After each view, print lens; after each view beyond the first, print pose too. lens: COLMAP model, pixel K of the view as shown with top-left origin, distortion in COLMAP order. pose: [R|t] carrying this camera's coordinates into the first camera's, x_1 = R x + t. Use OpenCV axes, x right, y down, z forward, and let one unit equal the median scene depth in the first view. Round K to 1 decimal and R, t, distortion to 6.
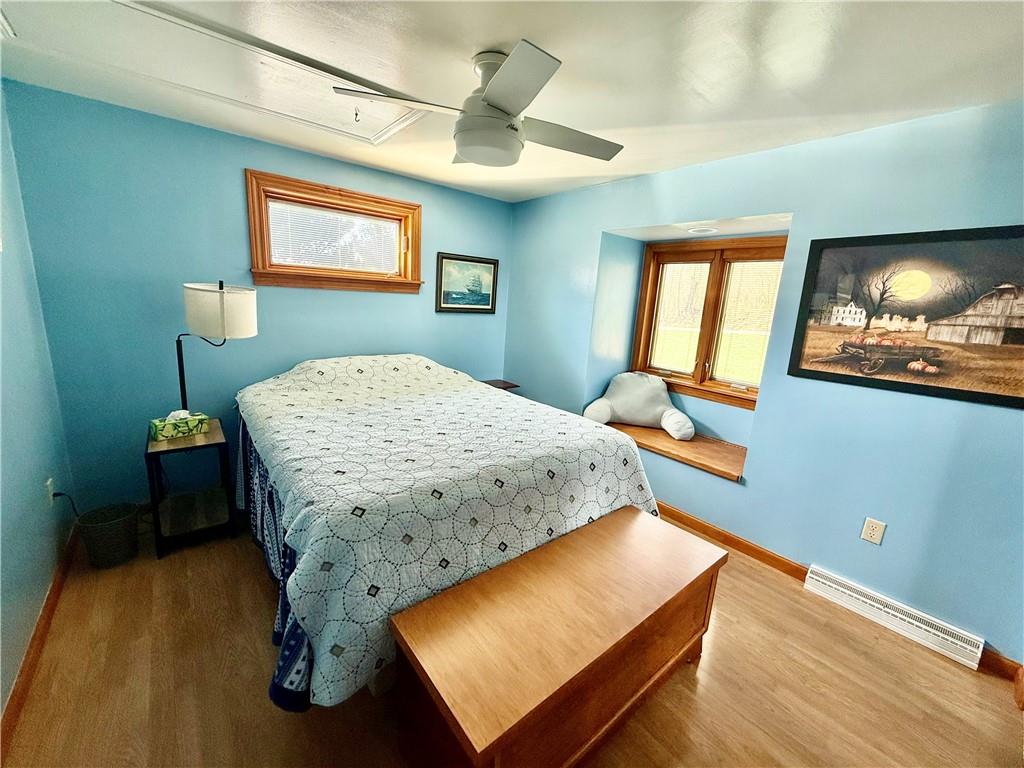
lens RADIAL K [[406.4, 0, 506.6], [0, 406.4, 382.4], [0, 0, 1]] dist [-0.001895, -0.000335]
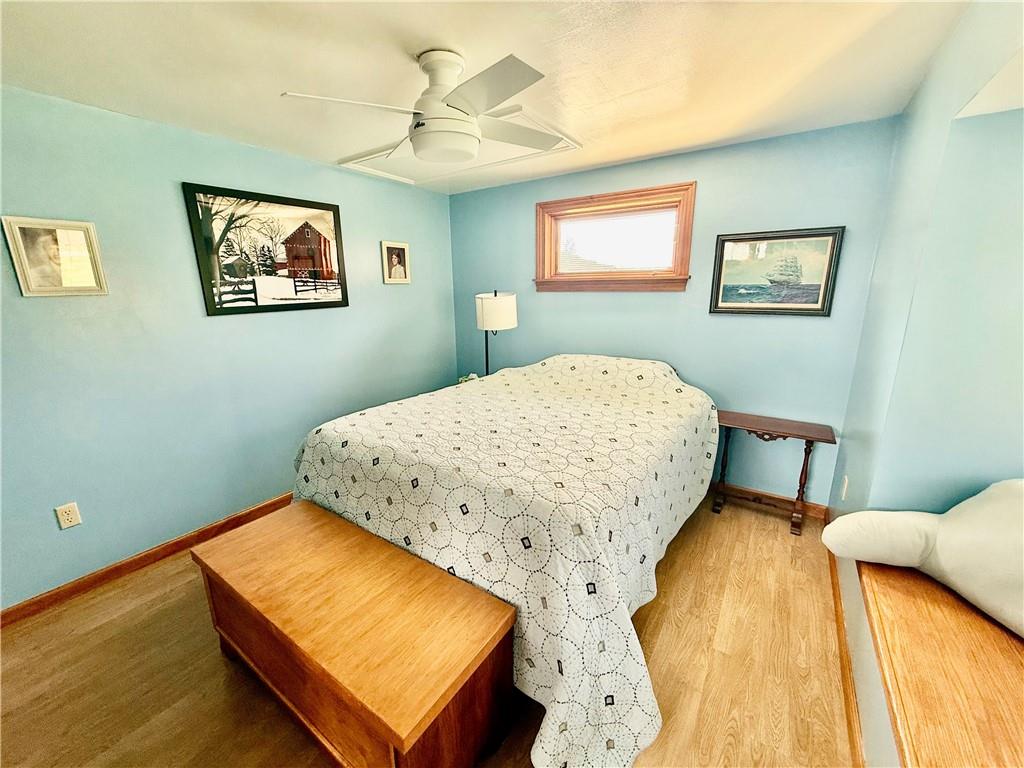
lens RADIAL K [[406.4, 0, 506.6], [0, 406.4, 382.4], [0, 0, 1]] dist [-0.001895, -0.000335]
pose [[0.282098, 0.162726, -0.945484, 0.513942], [-0.171060, 0.978250, 0.117328, -0.073925], [0.944012, 0.128636, 0.303799, 0.448891]]
